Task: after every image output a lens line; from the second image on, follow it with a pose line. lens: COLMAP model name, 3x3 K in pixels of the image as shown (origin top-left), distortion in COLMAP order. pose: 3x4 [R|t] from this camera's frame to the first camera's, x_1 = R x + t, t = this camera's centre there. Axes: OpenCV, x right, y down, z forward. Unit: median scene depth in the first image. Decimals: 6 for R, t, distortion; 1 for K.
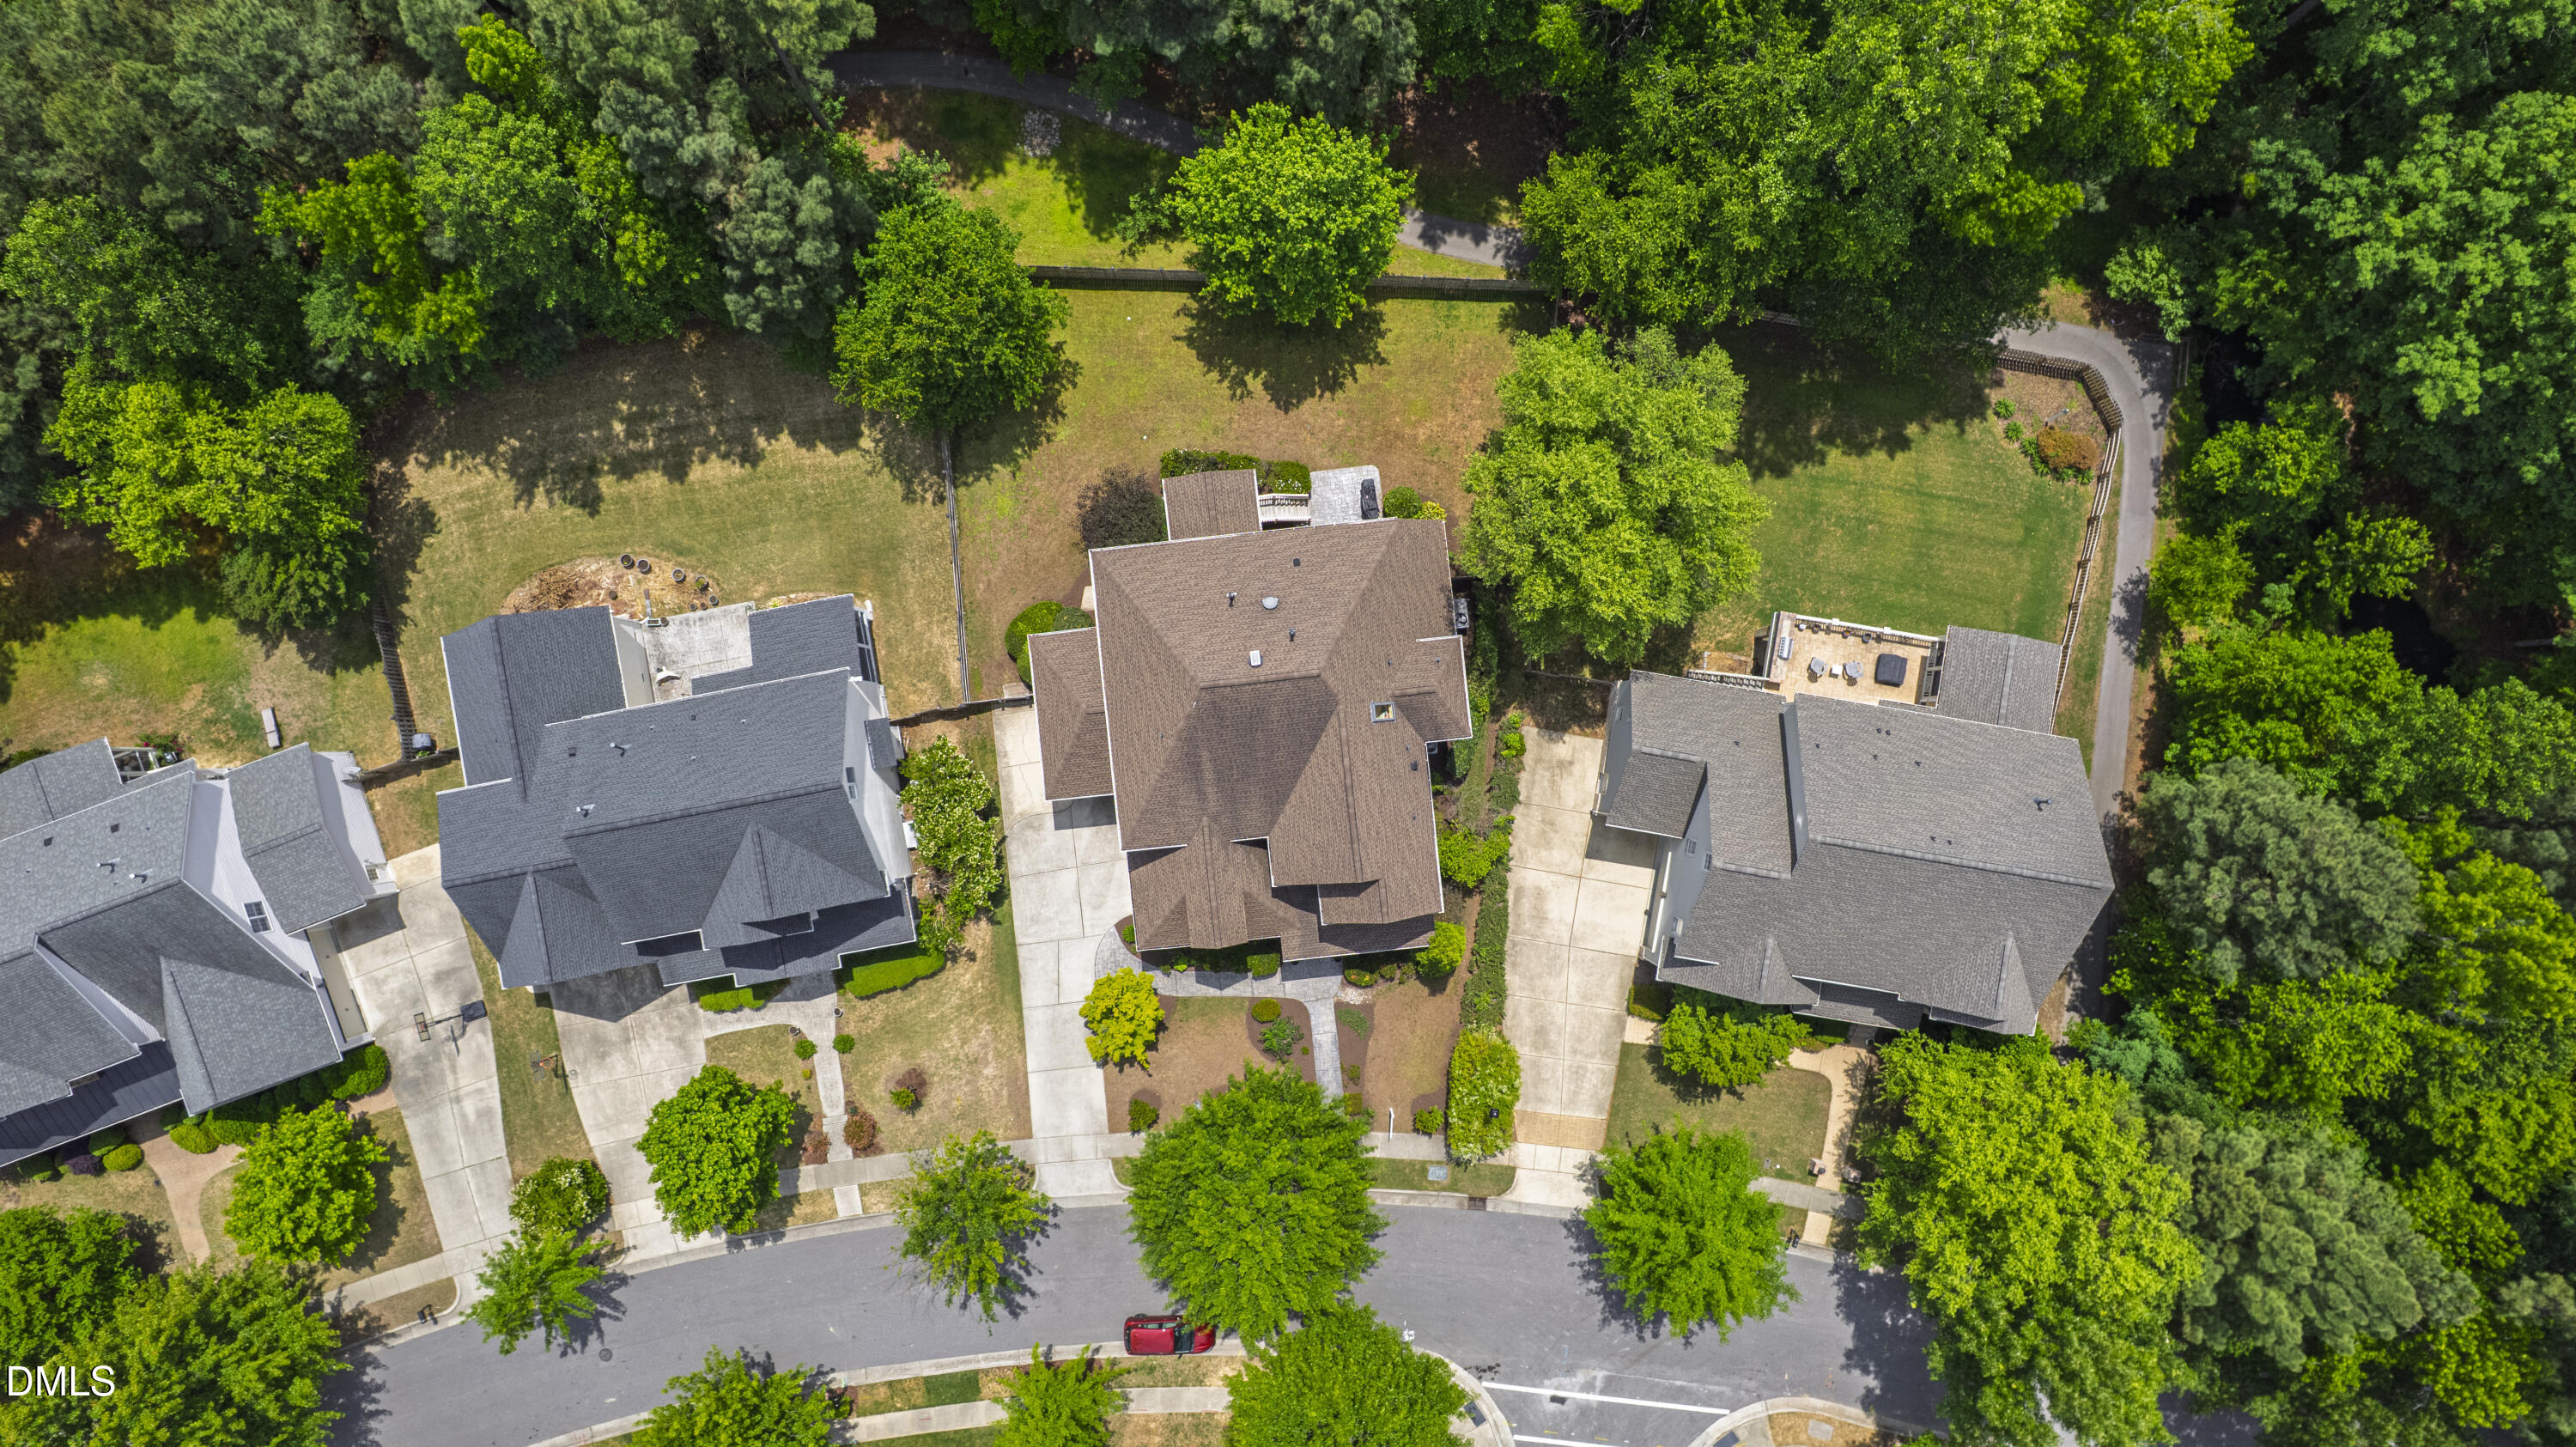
lens RADIAL K [[1596.7, 0, 1317.5], [0, 1596.7, 723.7], [0, 0, 1]] dist [-0.047332, 0.000769]
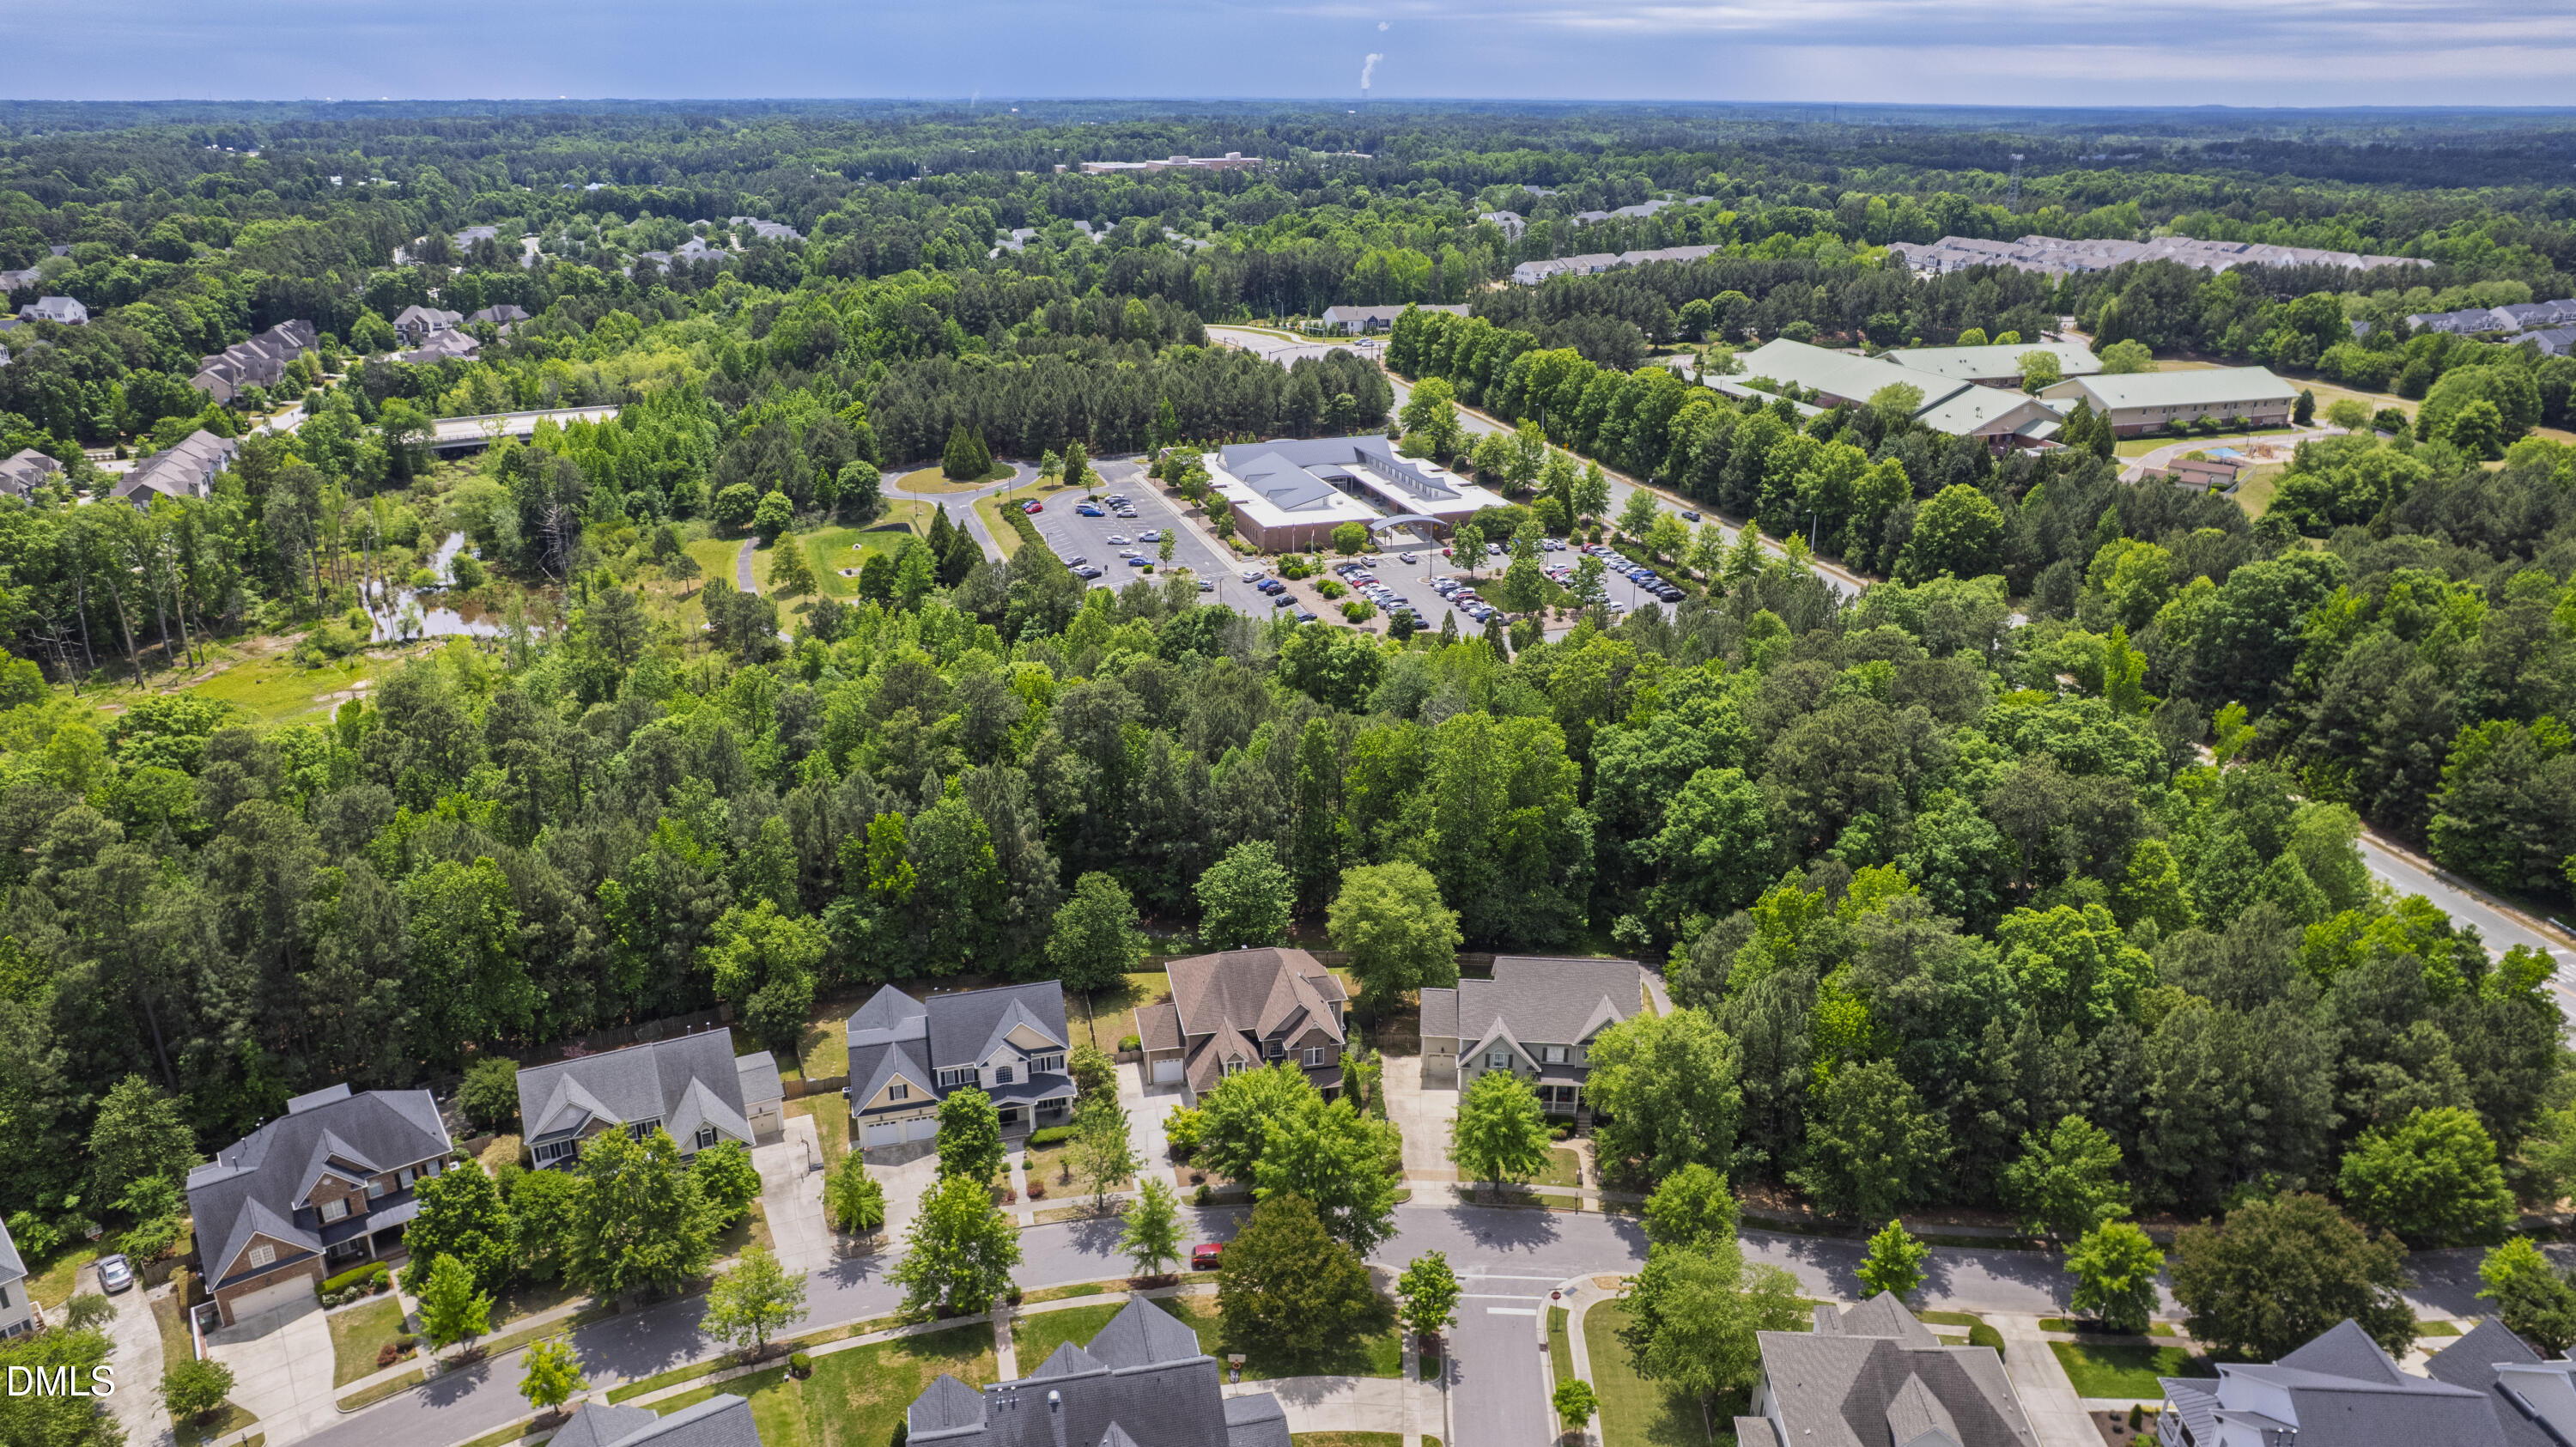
lens RADIAL K [[1666.4, 0, 1298.3], [0, 1666.4, 691.3], [0, 0, 1]] dist [-0.080101, 0.067422]
pose [[0.994878, -0.048416, 0.088729, -0.134532], [0.100211, 0.357622, -0.928474, 1.784990], [0.013221, 0.932611, 0.360642, -0.168687]]
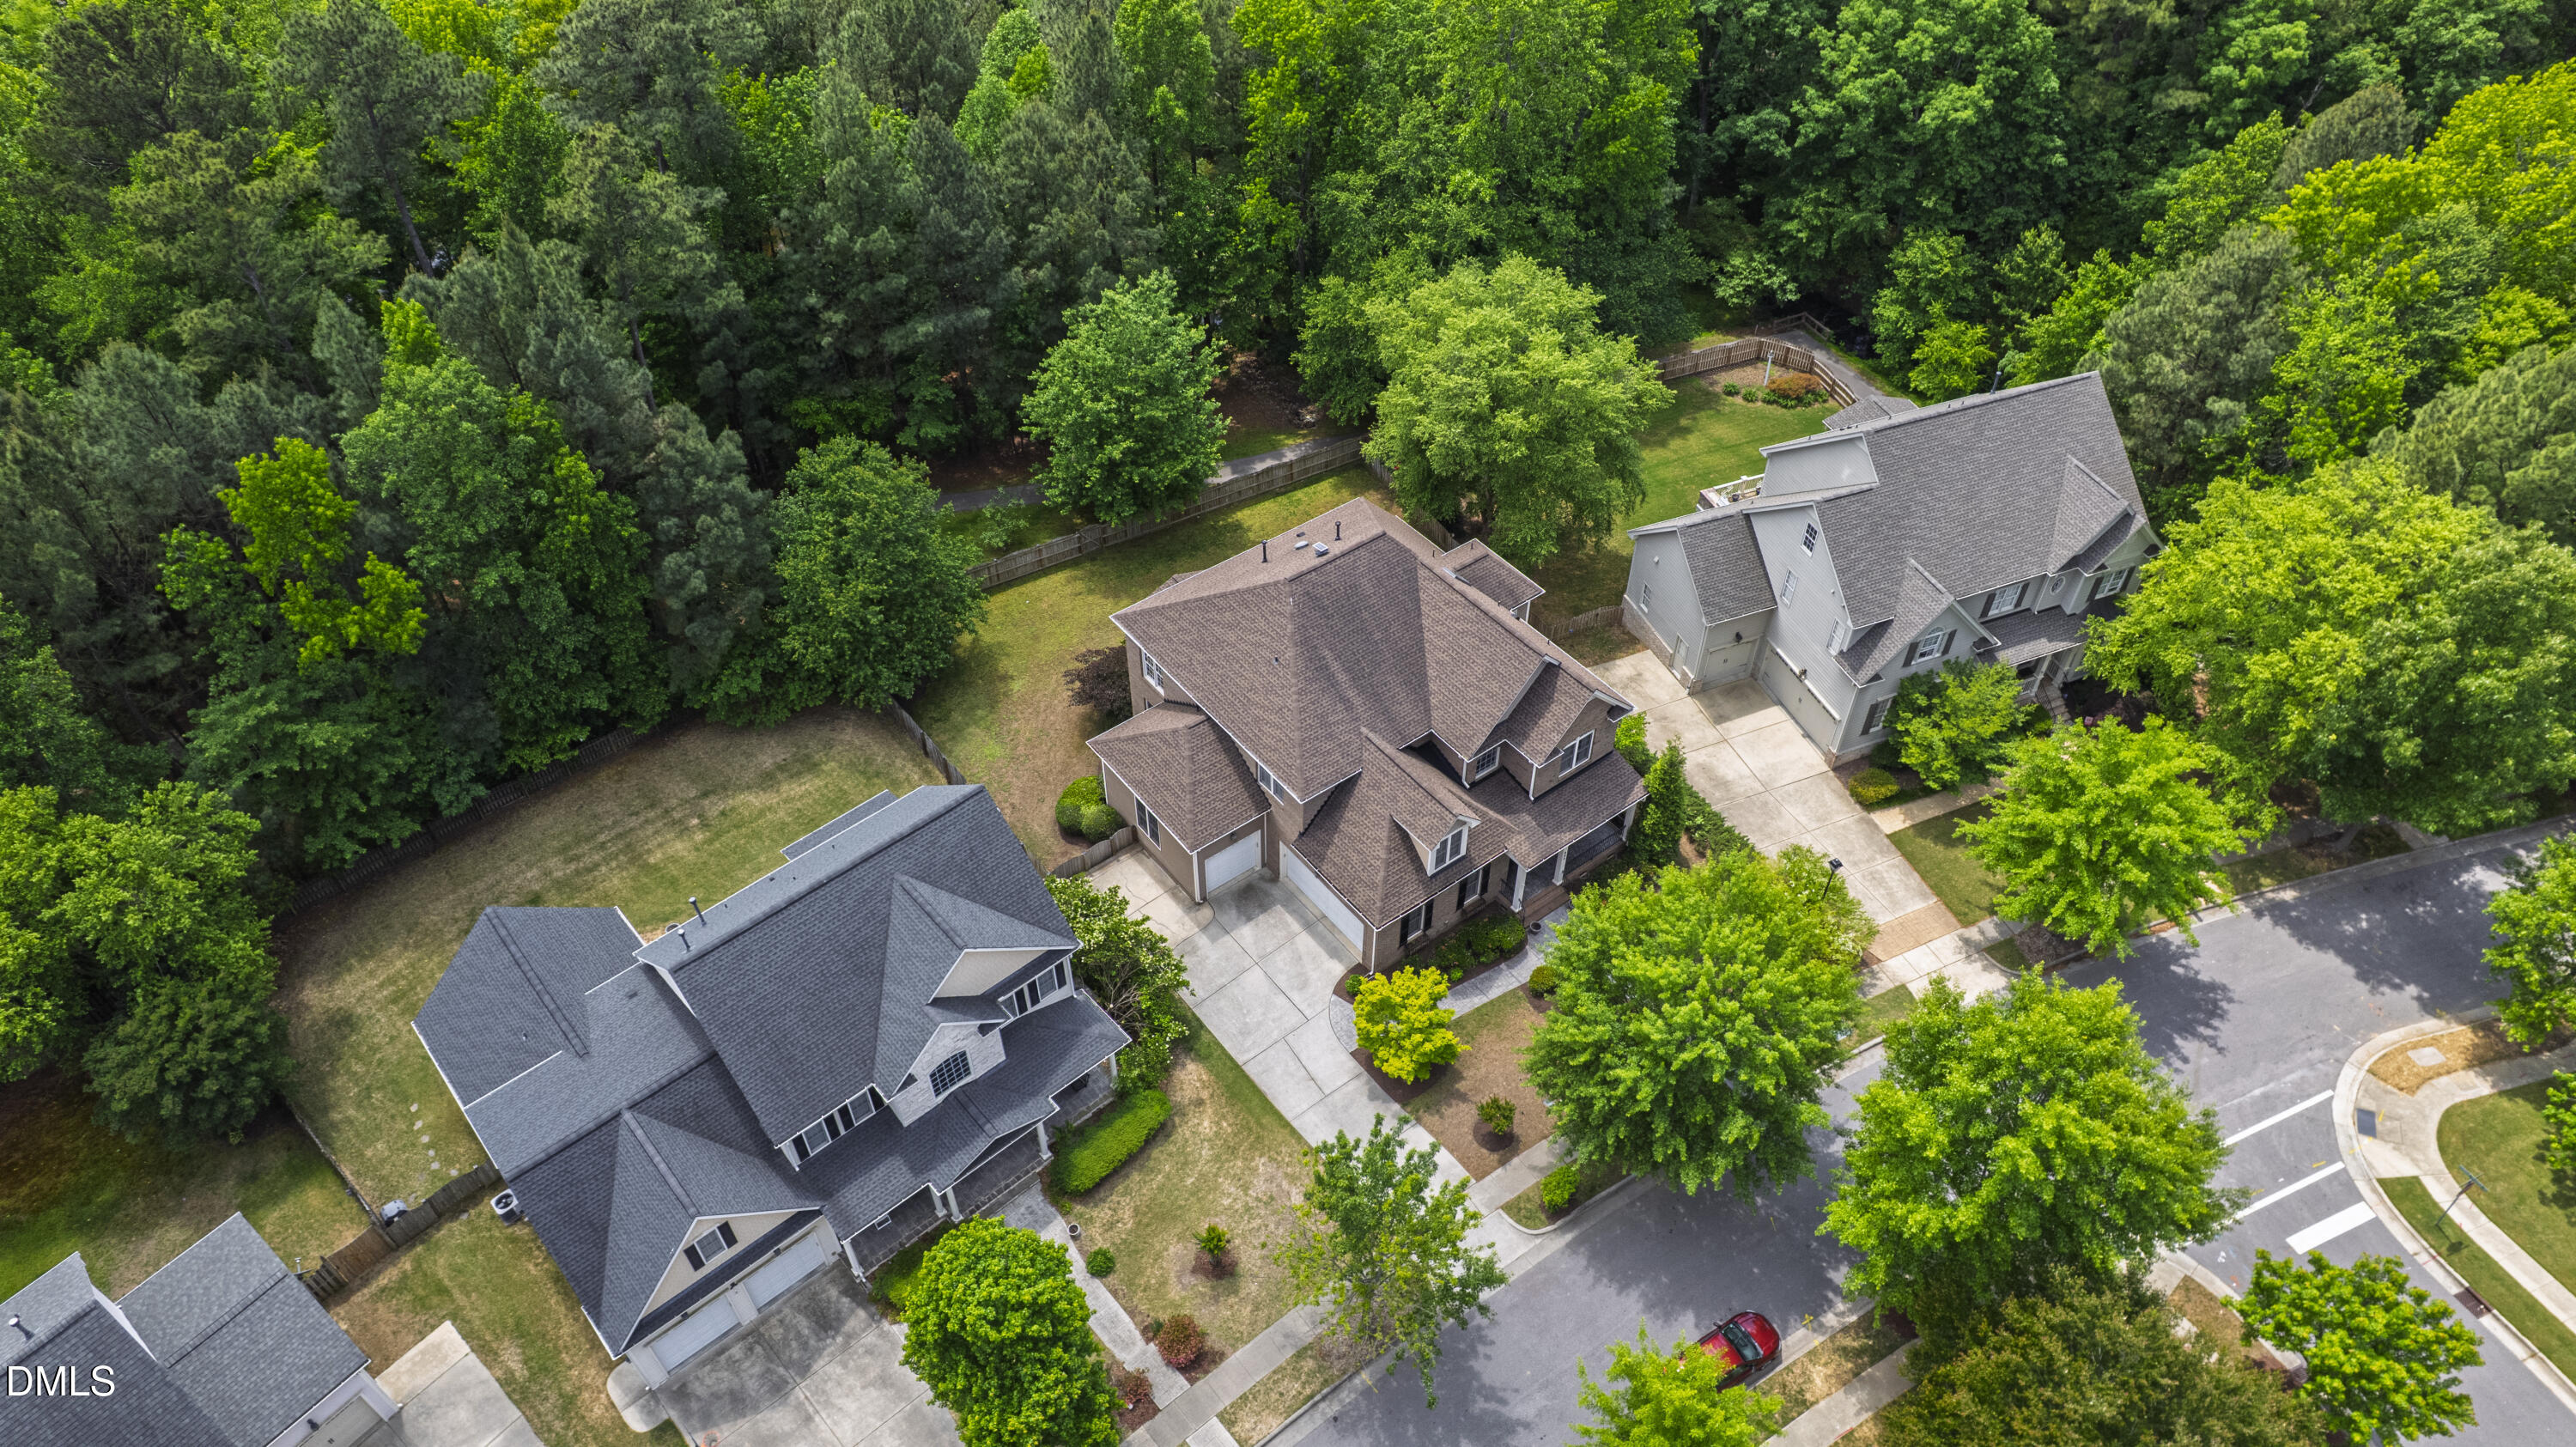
lens RADIAL K [[1666.4, 0, 1298.3], [0, 1666.4, 691.3], [0, 0, 1]] dist [-0.080101, 0.067422]
pose [[0.851702, -0.378457, 0.362455, -0.396872], [0.523992, 0.607235, -0.597241, 0.538794], [0.005935, 0.698596, 0.715492, 0.291508]]
